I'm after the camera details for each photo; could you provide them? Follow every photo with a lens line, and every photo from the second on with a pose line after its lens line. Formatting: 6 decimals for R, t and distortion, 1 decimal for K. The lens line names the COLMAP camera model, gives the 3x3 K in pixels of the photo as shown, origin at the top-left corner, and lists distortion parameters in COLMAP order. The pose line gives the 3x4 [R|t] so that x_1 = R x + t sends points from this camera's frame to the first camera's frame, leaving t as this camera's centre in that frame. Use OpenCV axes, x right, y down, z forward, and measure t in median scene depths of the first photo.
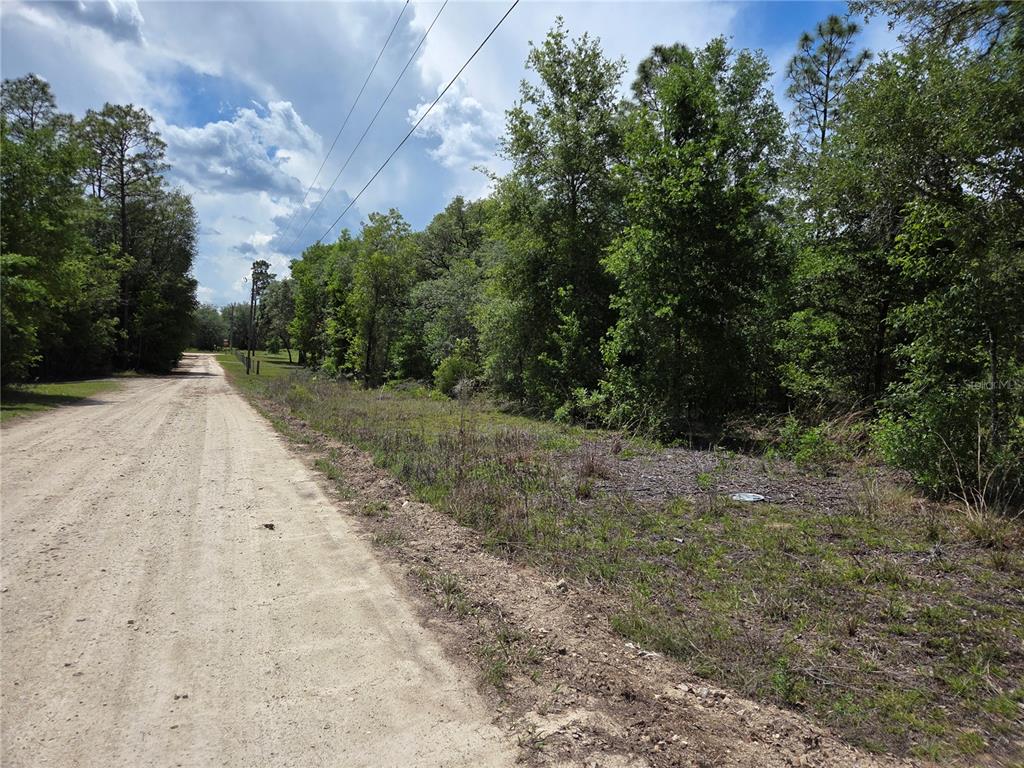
lens RADIAL K [[687.5, 0, 502.3], [0, 687.5, 380.4], [0, 0, 1]] dist [0.005532, -0.037233]
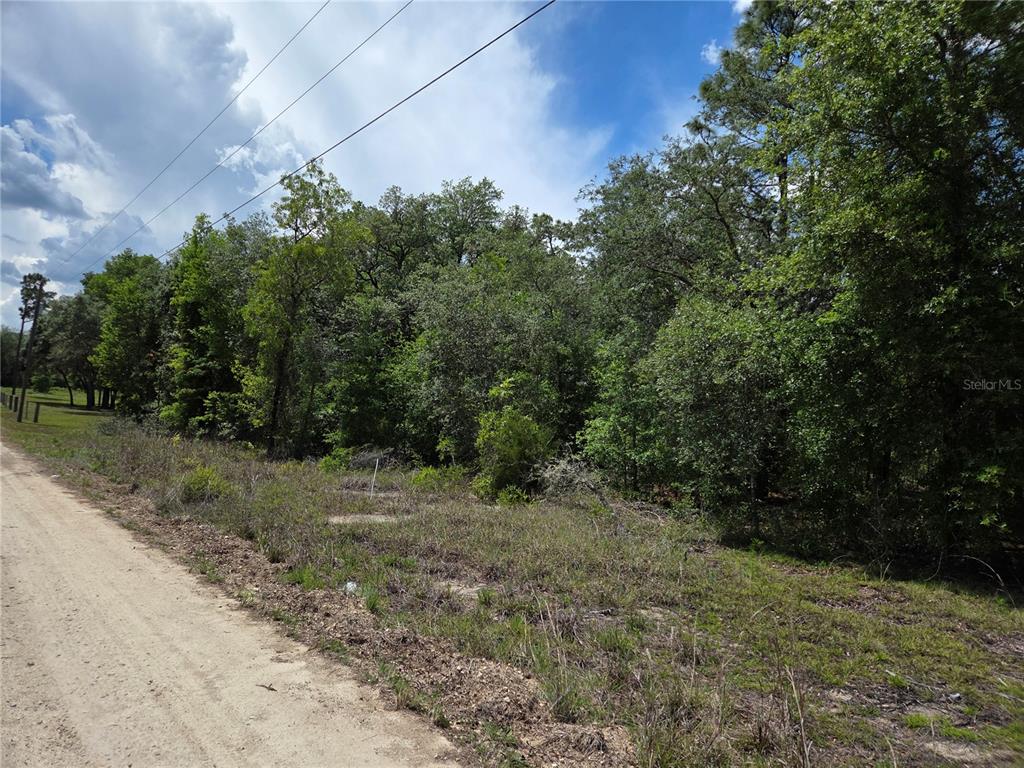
lens RADIAL K [[672.6, 0, 506.8], [0, 672.6, 396.5], [0, 0, 1]] dist [0.039134, -0.055004]
pose [[0.956741, 0.040410, 0.288122, -0.245985], [-0.025203, 0.998096, -0.056297, -0.020316], [-0.289848, 0.046600, 0.955937, 0.521605]]
